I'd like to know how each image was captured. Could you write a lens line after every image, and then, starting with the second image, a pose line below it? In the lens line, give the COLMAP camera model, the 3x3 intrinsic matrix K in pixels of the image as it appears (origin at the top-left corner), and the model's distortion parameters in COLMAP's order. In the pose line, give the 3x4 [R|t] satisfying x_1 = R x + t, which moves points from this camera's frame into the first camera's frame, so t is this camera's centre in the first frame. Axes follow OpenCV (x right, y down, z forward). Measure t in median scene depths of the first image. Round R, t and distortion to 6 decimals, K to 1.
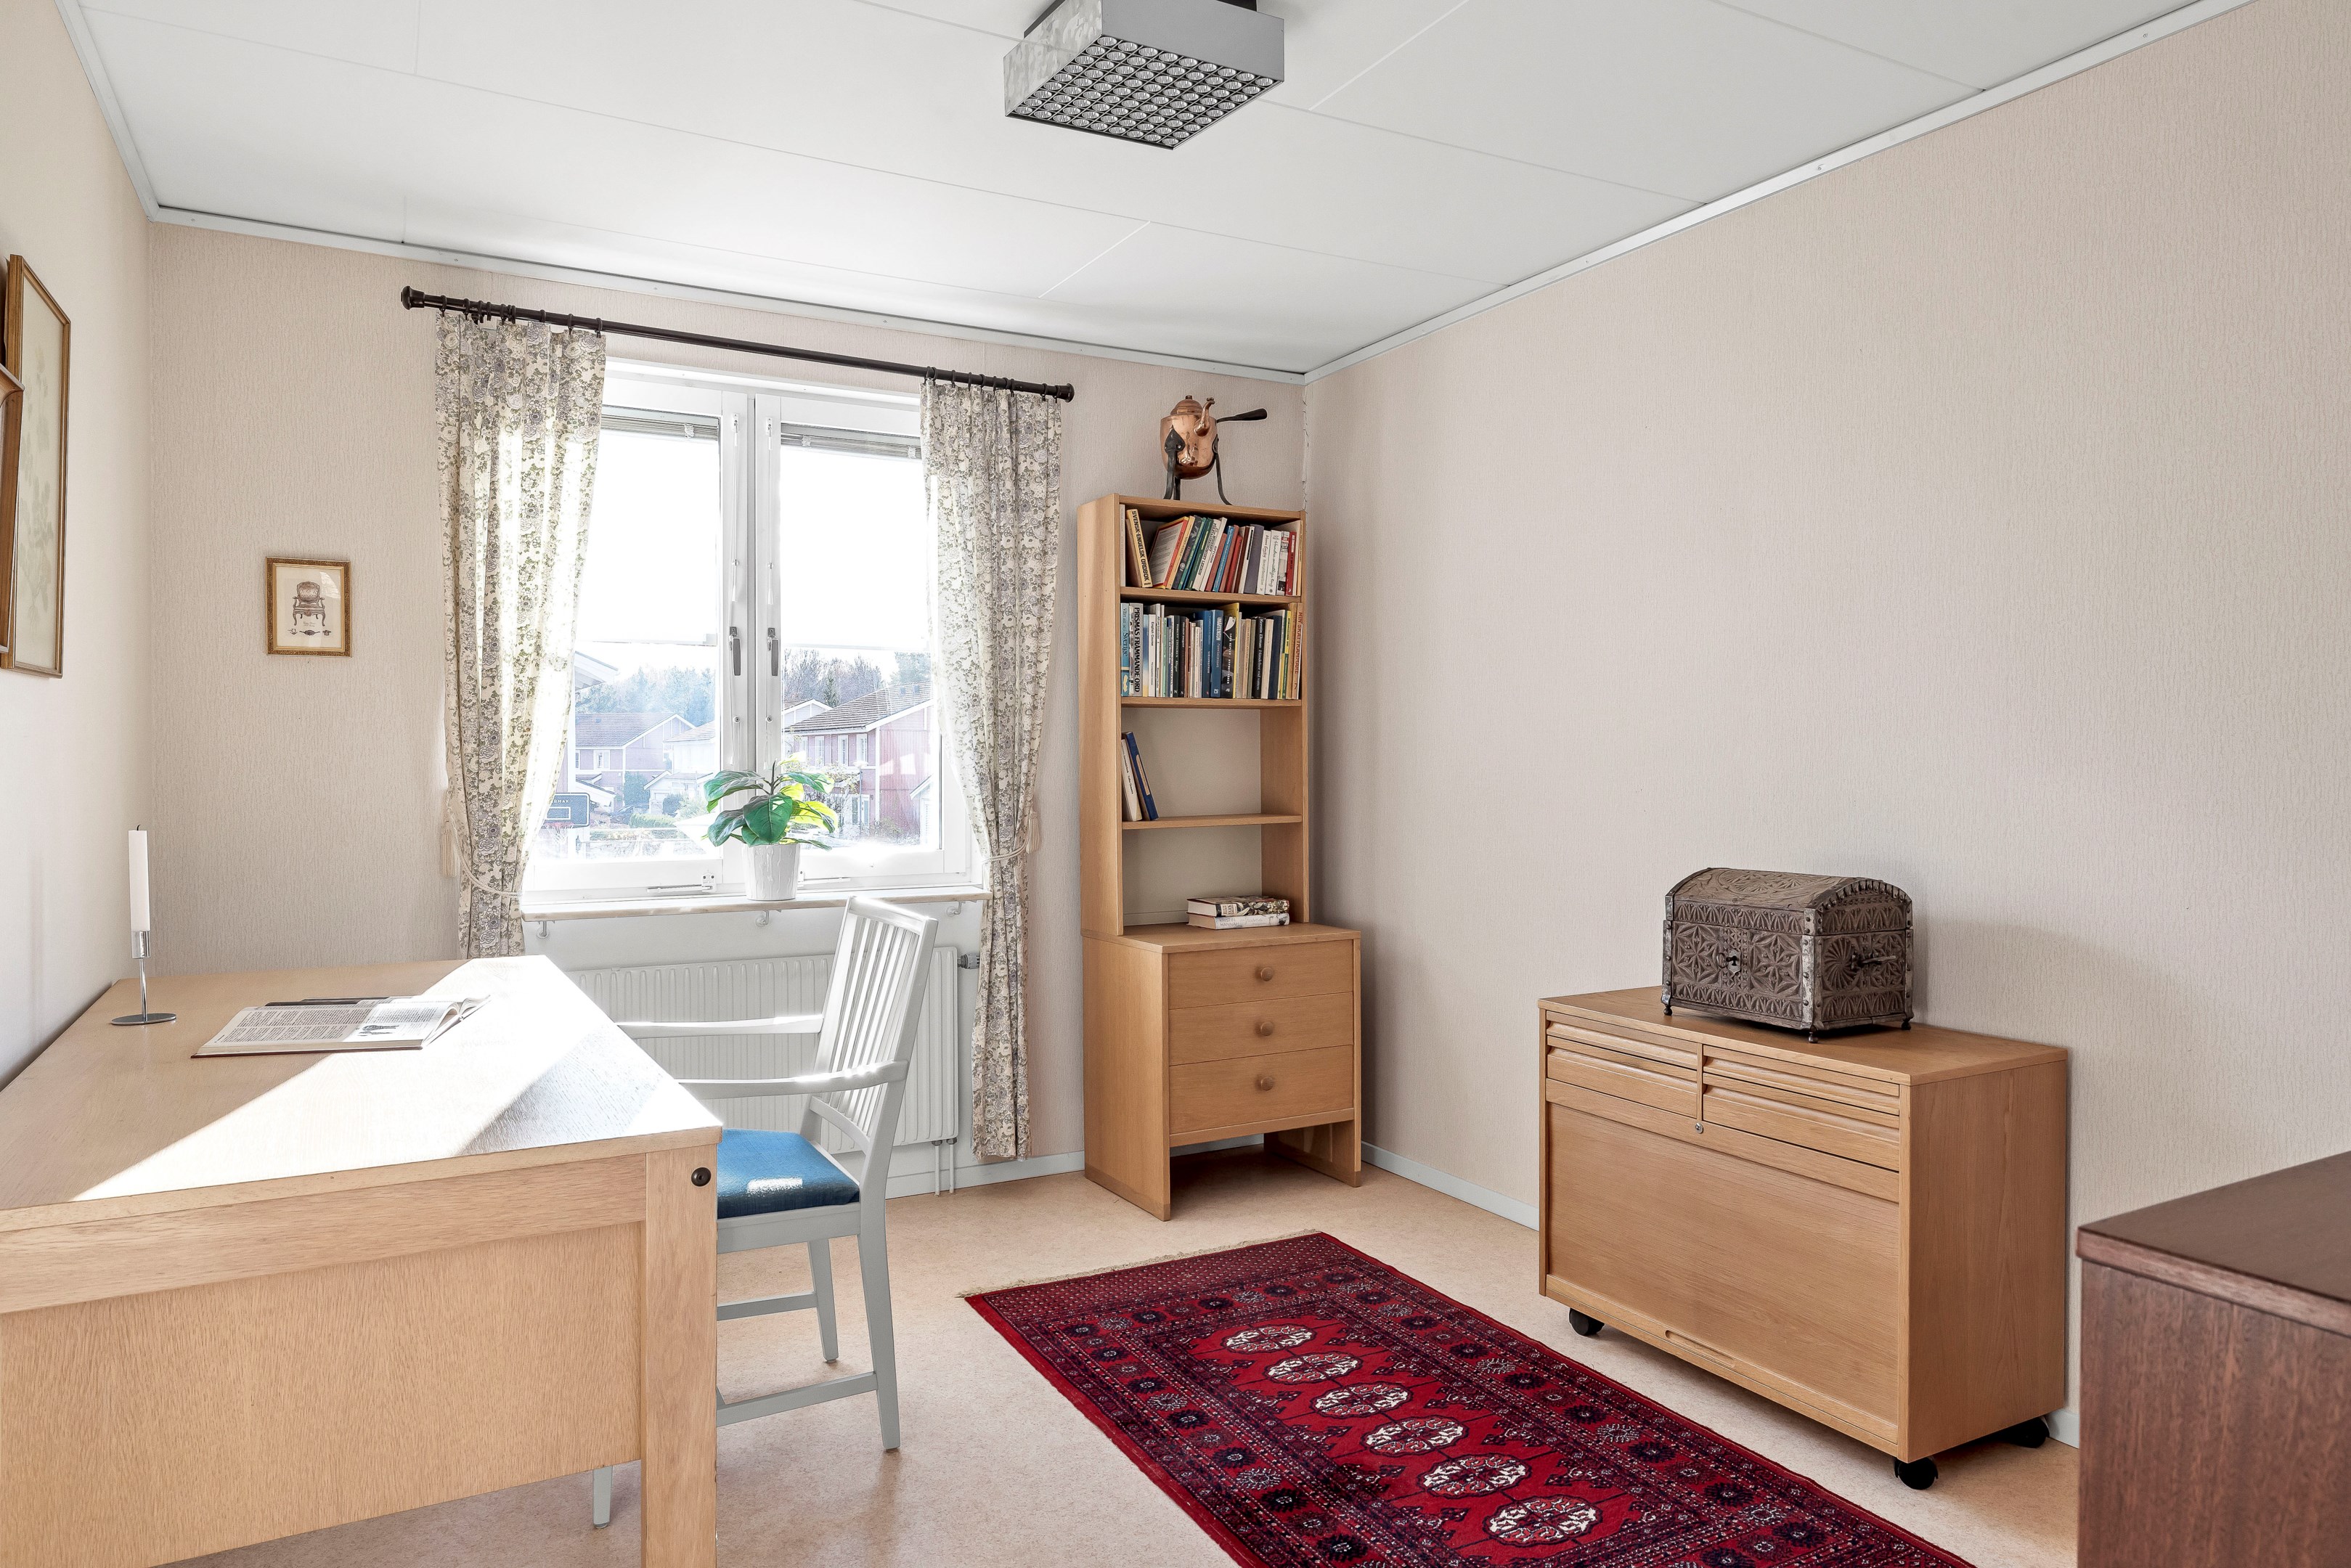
lens RADIAL K [[1449.5, 0, 1174.6], [0, 1449.5, 779.3], [0, 0, 1]] dist [-0.004474, 0.000372]
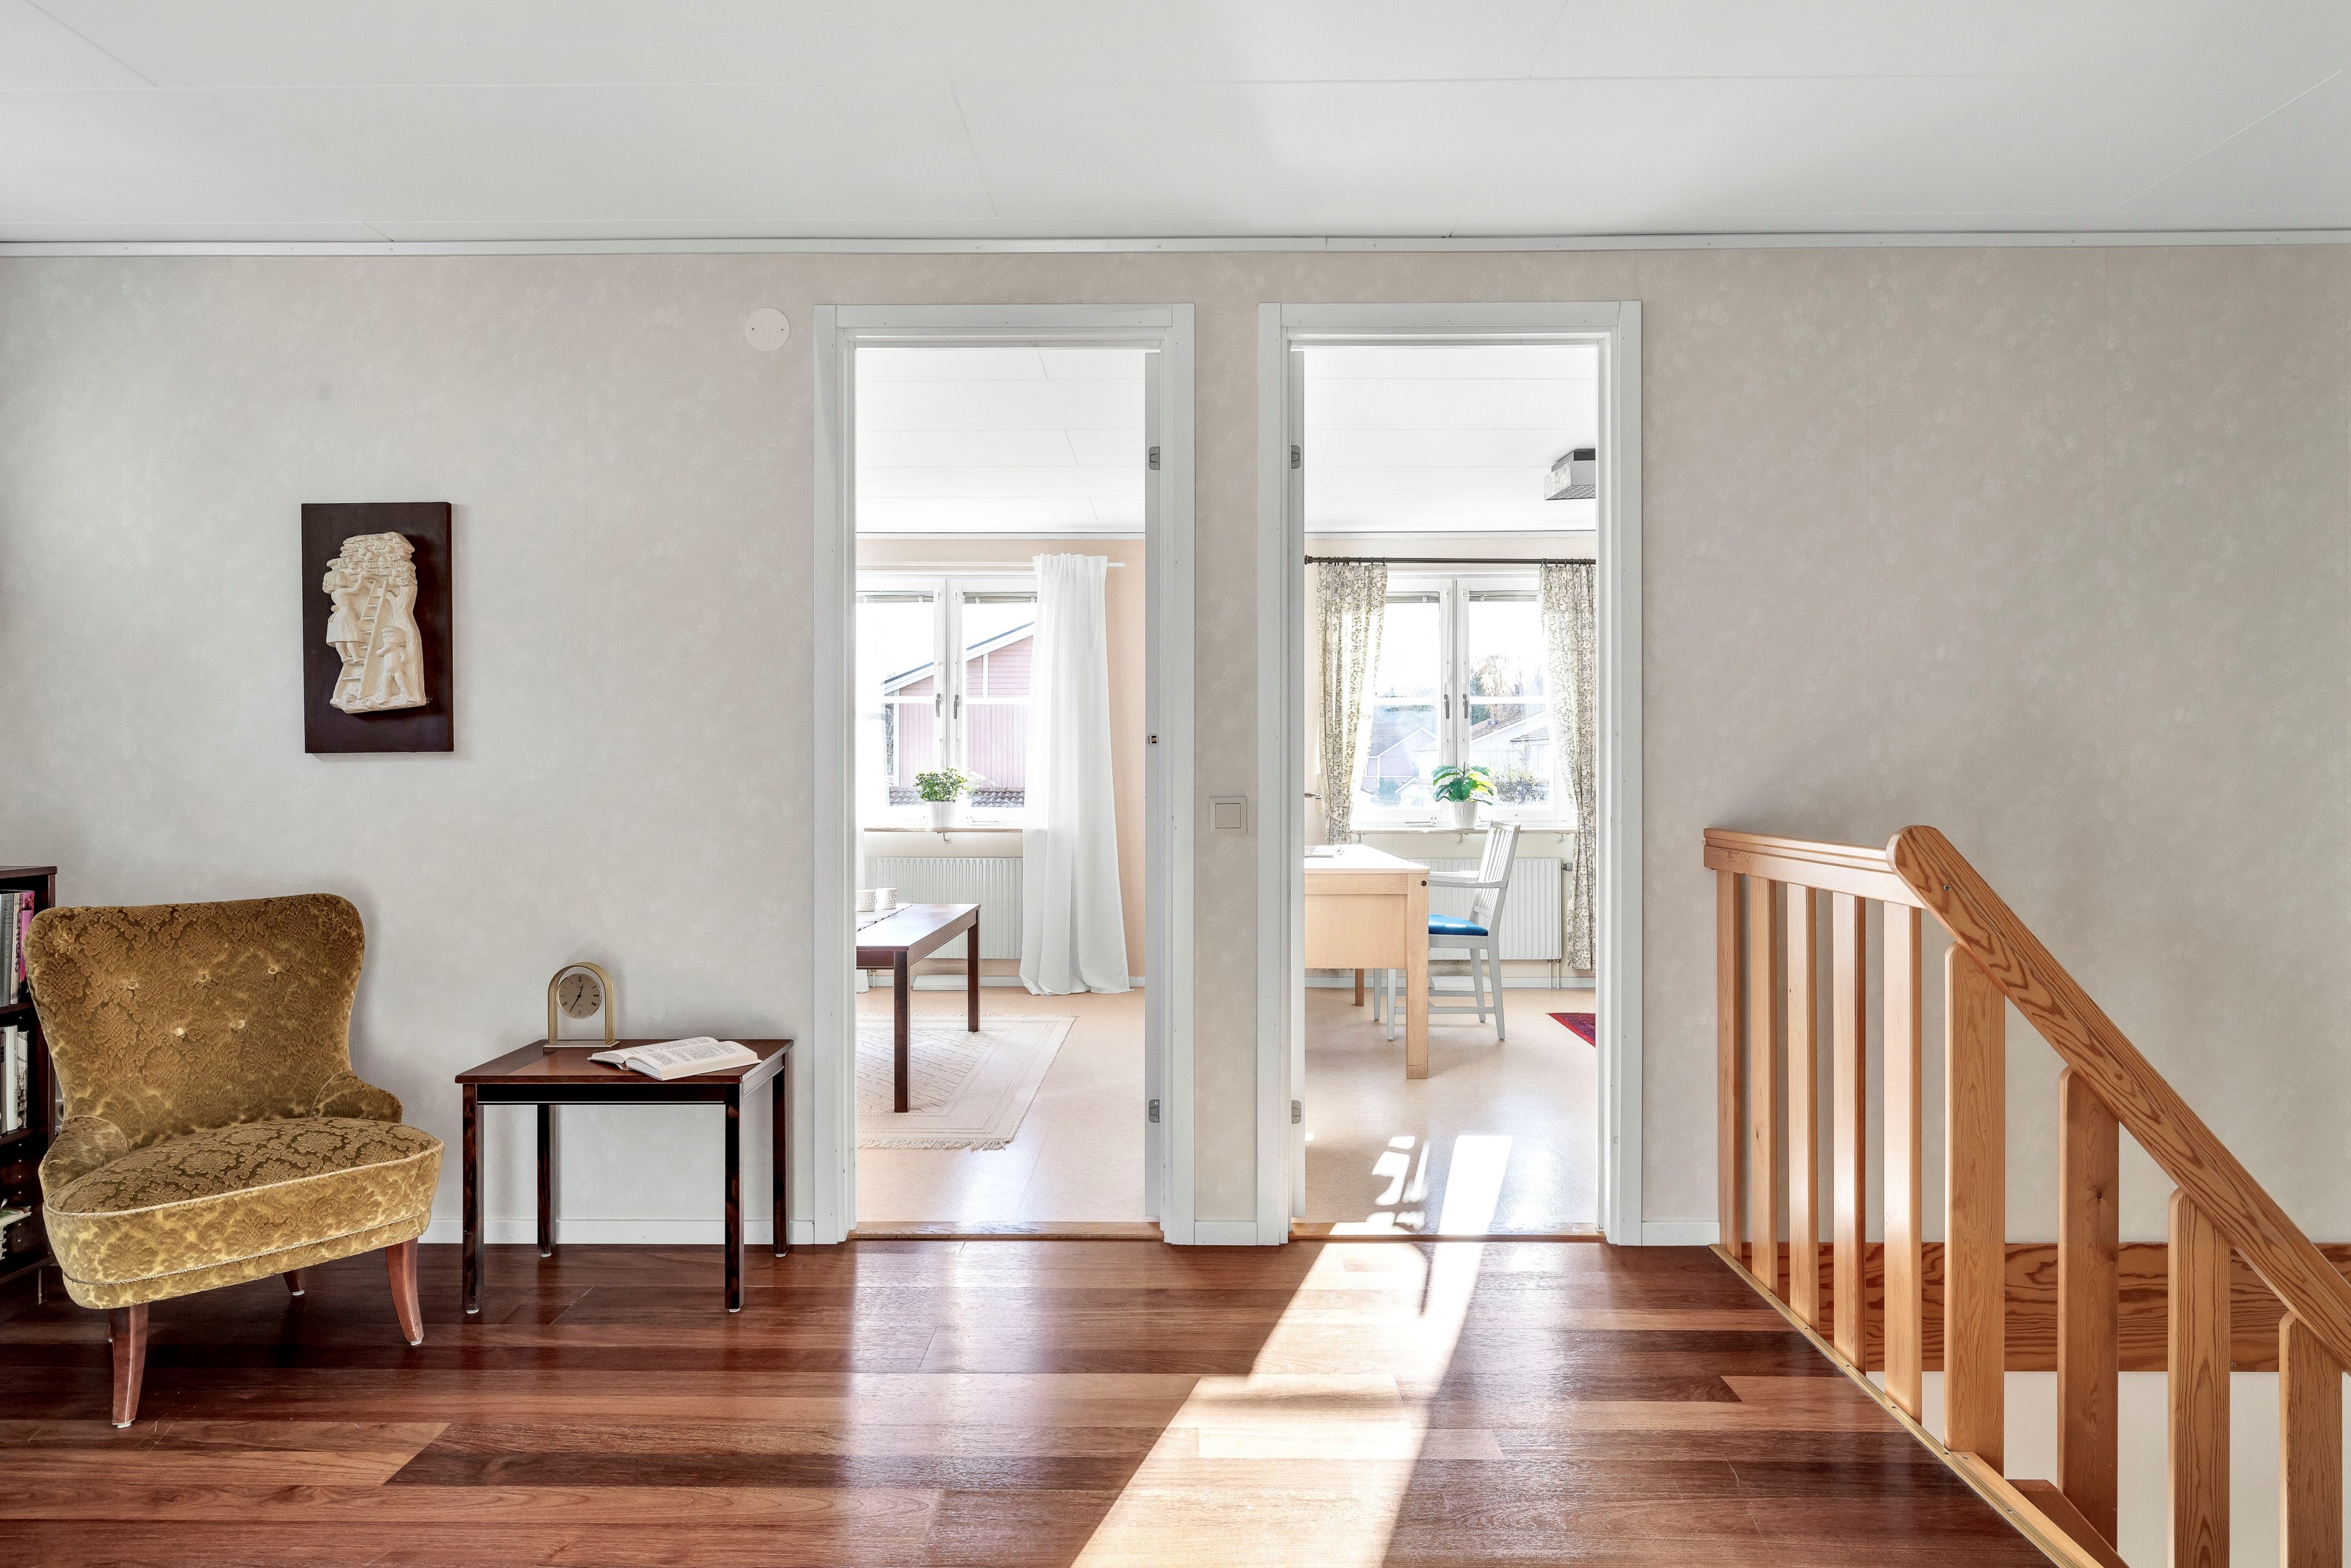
lens RADIAL K [[1338.5, 0, 1167.5], [0, 1338.5, 774.3], [0, 0, 1]] dist [-0.000388, 0.002091]
pose [[0.868254, -0.000423, -0.496119, 0.293094], [-0.003675, 0.999967, -0.007283, 0.021438], [0.496106, 0.008147, 0.868224, -0.836651]]
